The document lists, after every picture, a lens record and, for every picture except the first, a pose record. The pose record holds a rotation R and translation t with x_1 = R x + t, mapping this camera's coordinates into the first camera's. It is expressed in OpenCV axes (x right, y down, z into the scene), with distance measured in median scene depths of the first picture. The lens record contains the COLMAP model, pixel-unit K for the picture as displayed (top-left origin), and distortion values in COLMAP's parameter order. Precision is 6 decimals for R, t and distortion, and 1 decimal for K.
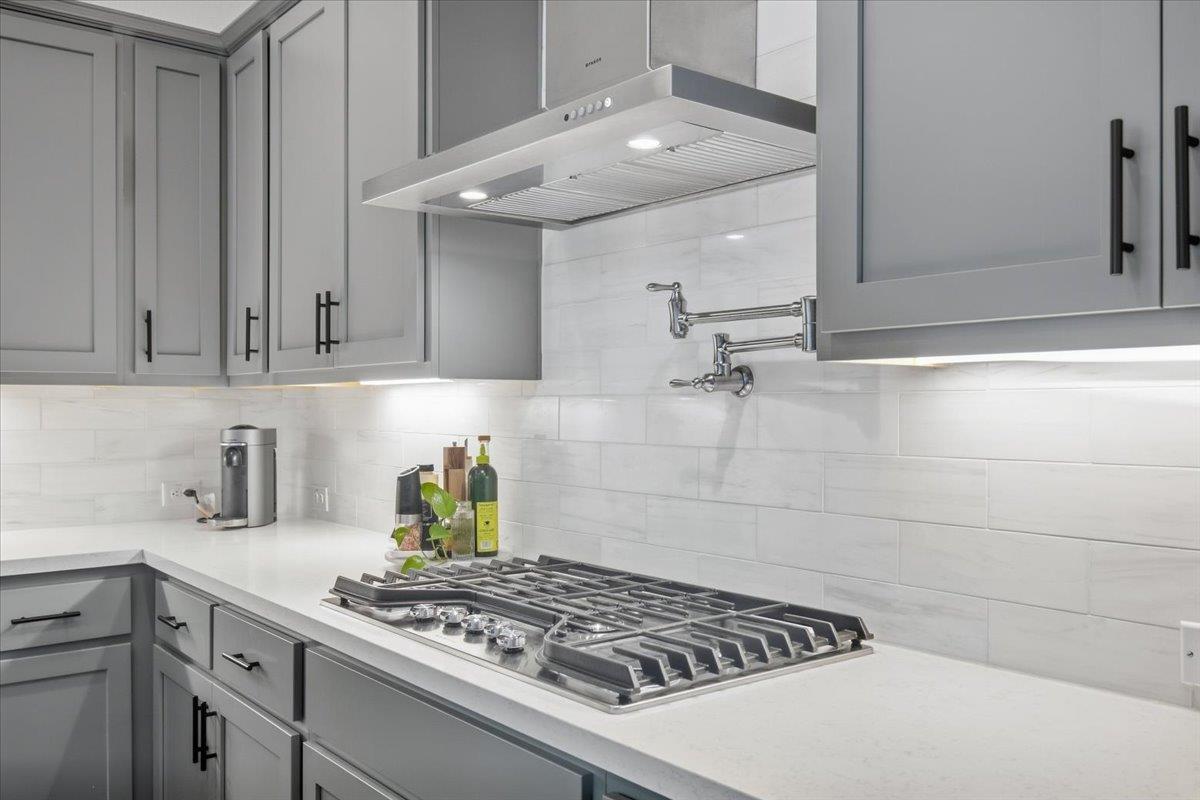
lens RADIAL K [[1025.9, 0, 600.0], [0, 1025.9, 400.0], [0, 0, 1]] dist [-0.009174, -0.001191]
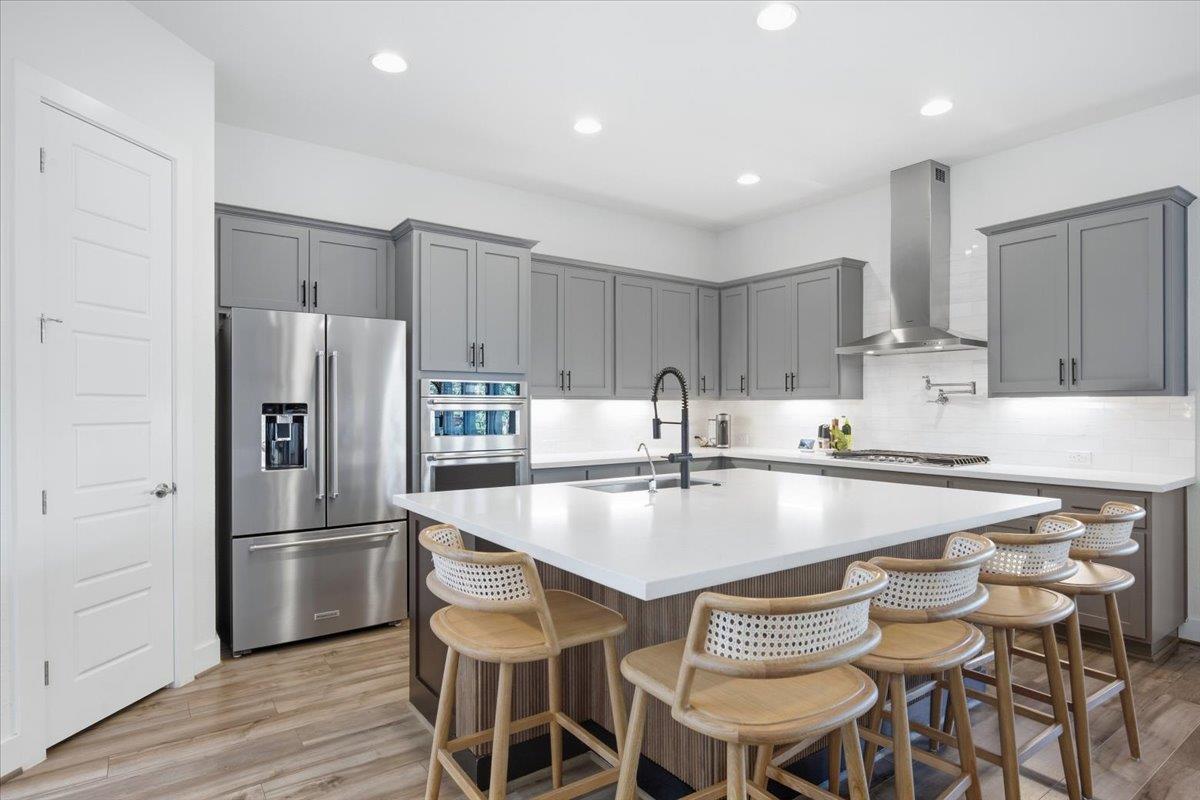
lens RADIAL K [[640.5, 0, 607.9], [0, 640.5, 405.6], [0, 0, 1]] dist [-0.002657, -0.000520]
pose [[0.999099, 0.000186, -0.042448, -1.029384], [0.000059, 0.999983, 0.005777, -0.014395], [0.042449, -0.005775, 0.999082, -1.478706]]
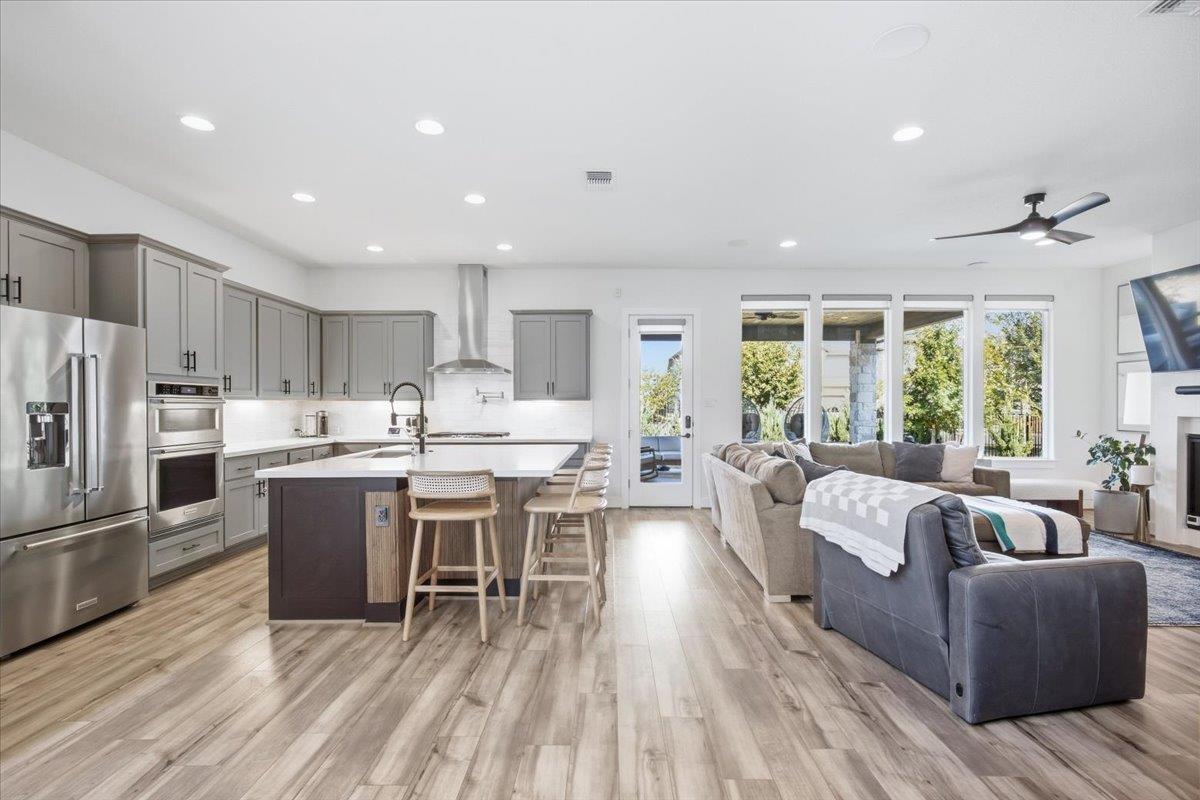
lens RADIAL K [[550.5, 0, 605.8], [0, 550.5, 406.1], [0, 0, 1]] dist [-0.000894, 0.000131]
pose [[0.629731, -0.002245, 0.776810, -2.194640], [-0.004238, 0.999971, 0.006326, -0.017212], [-0.776802, -0.007276, 0.629703, -1.935124]]
